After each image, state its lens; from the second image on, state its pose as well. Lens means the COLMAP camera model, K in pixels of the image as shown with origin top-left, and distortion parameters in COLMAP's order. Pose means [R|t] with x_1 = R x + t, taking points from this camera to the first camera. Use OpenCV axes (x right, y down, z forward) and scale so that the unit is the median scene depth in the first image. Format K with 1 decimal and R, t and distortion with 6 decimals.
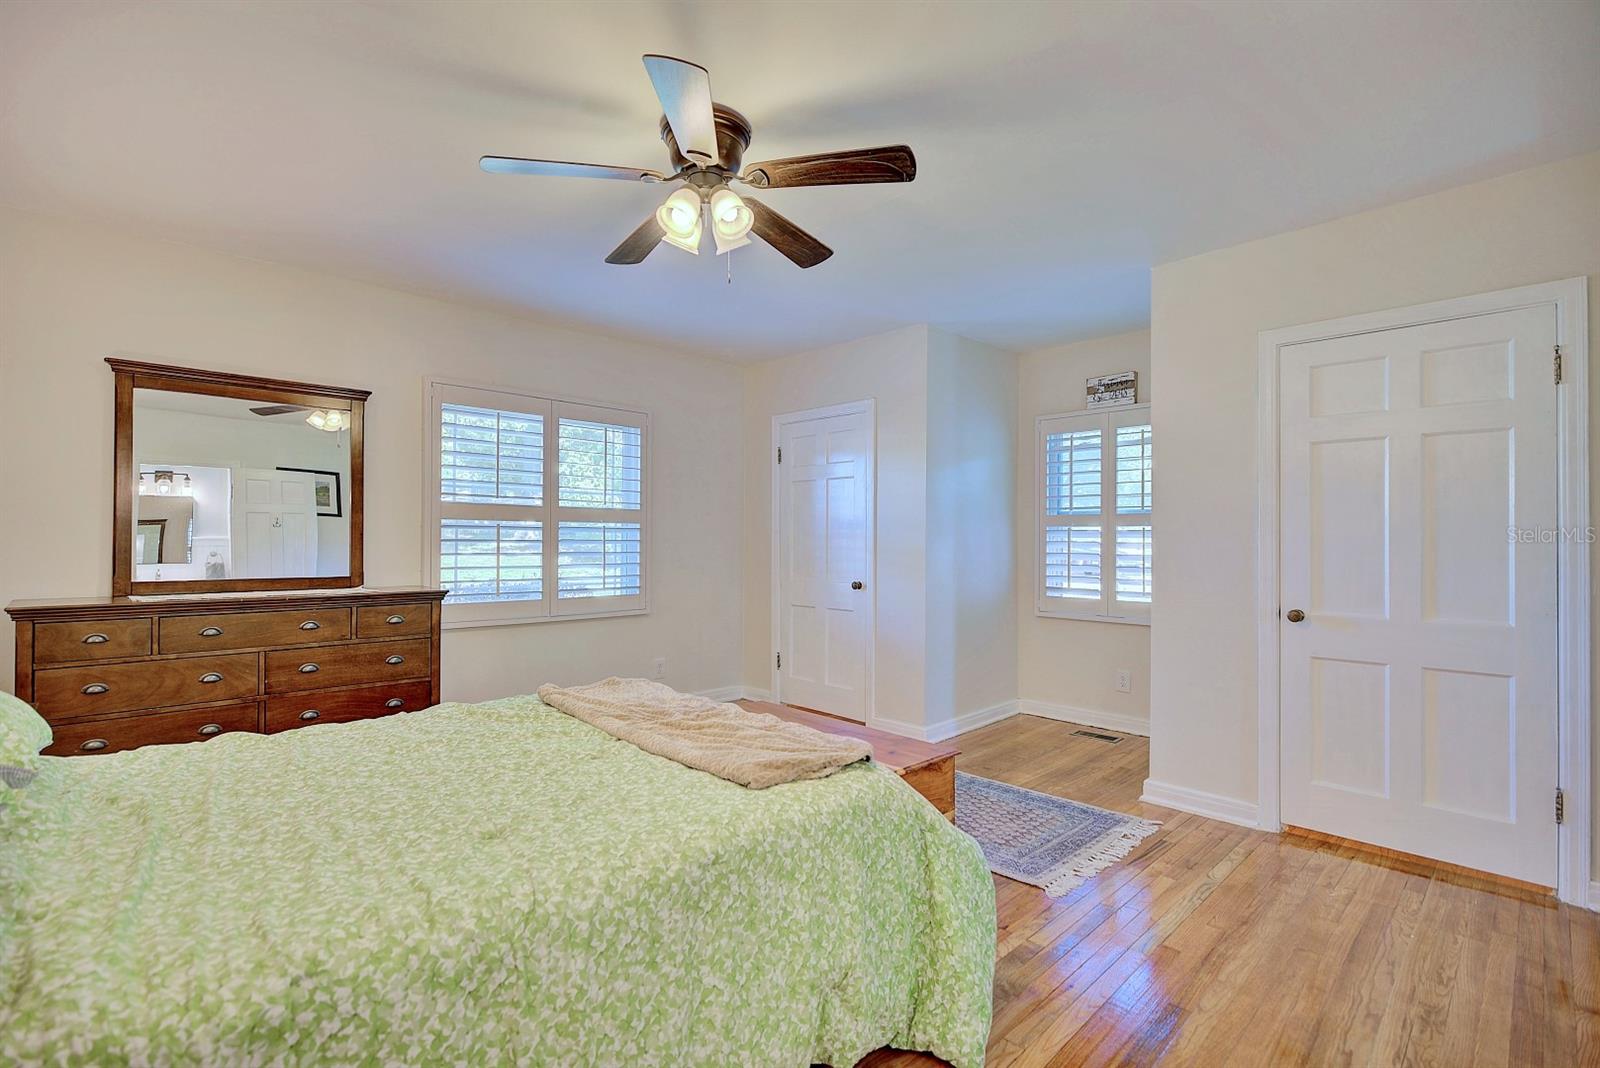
lens RADIAL K [[735.5, 0, 799.1], [0, 735.5, 536.0], [0, 0, 1]] dist [-0.001307, 0.000044]
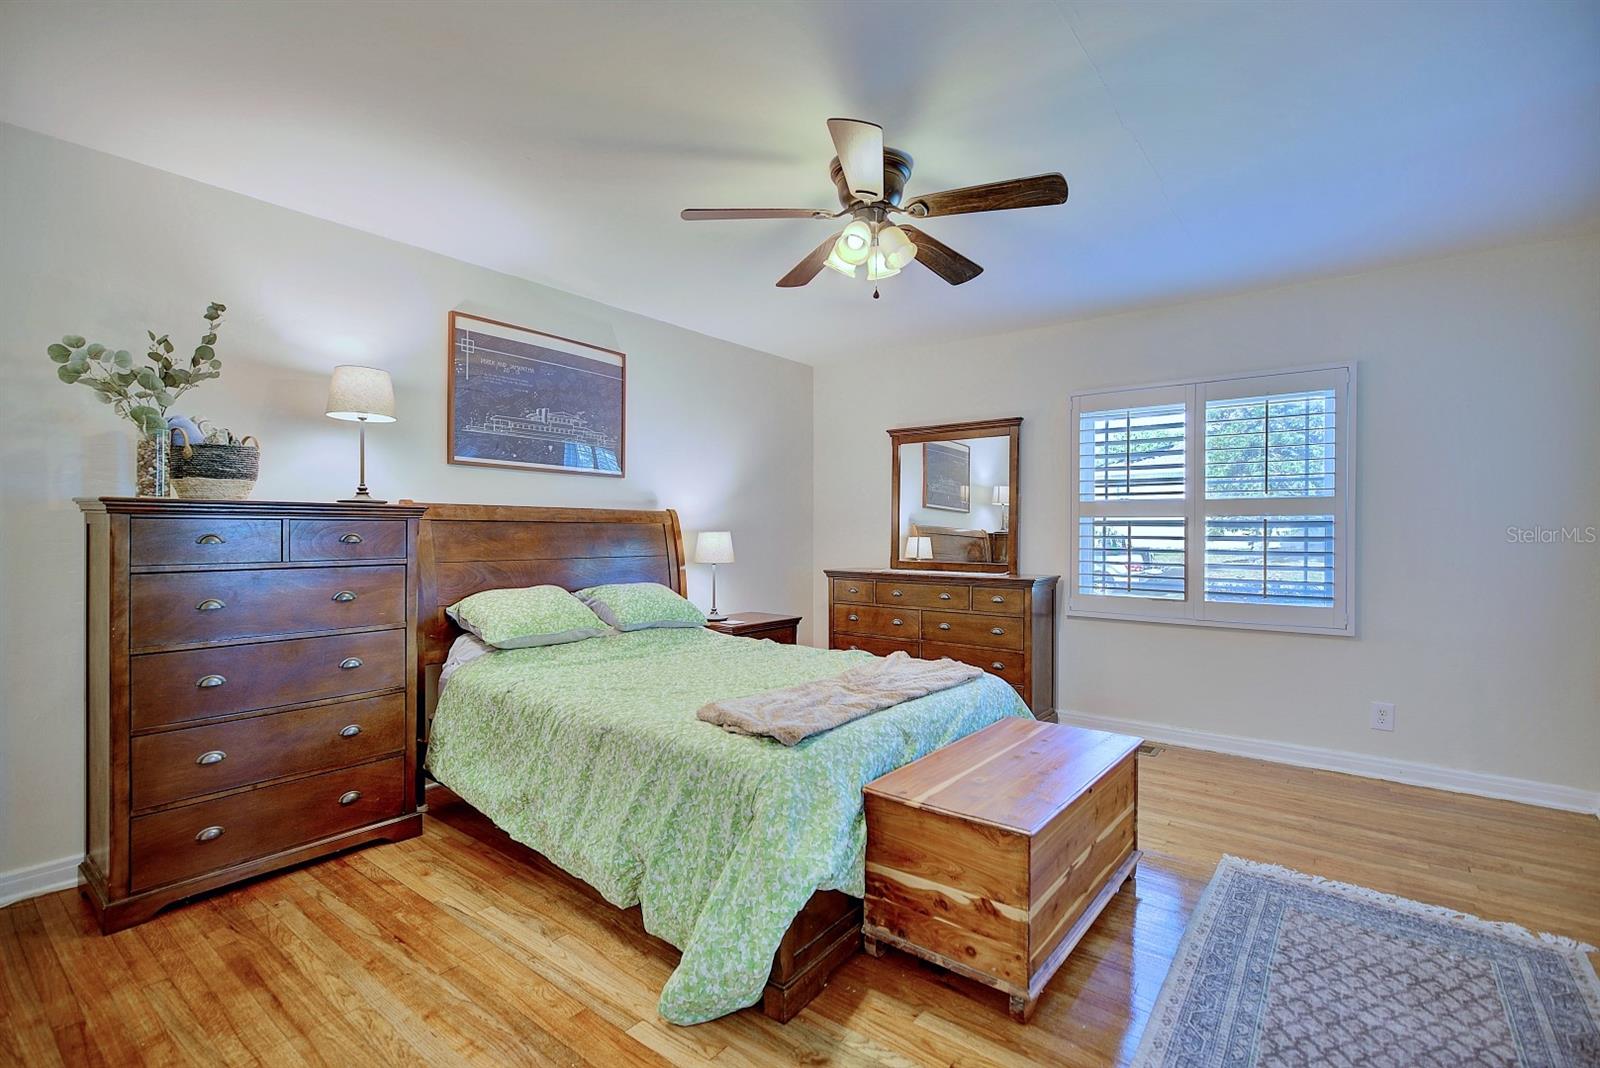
lens RADIAL K [[735.5, 0, 799.1], [0, 735.5, 536.0], [0, 0, 1]] dist [-0.001307, 0.000044]
pose [[0.120862, -0.000763, -0.992669, 0.700146], [0.002817, 0.999996, -0.000425, 0.005310], [0.992665, -0.002745, 0.120864, 0.548552]]
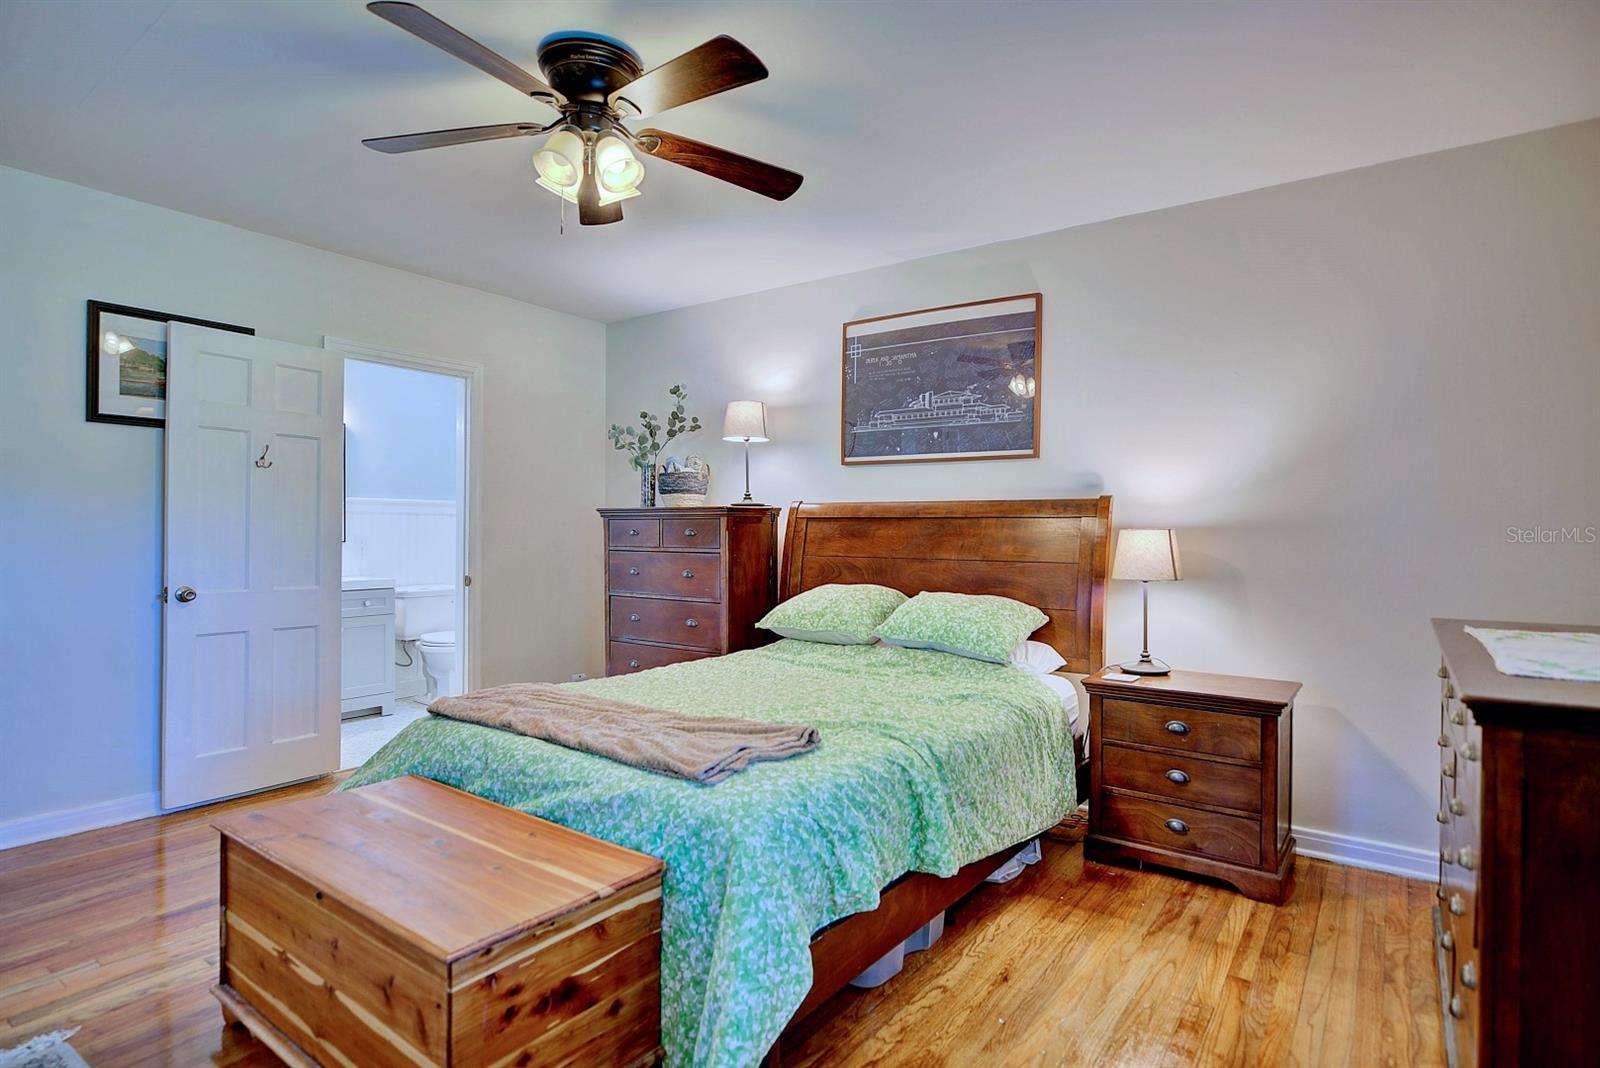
lens RADIAL K [[849.7, 0, 792.2], [0, 849.7, 527.1], [0, 0, 1]] dist [-0.002695, -0.000161]
pose [[-0.989452, -0.013181, -0.144257, -0.150345], [-0.012151, 0.999894, -0.008023, 0.006443], [0.144348, -0.006185, -0.989508, 1.474796]]
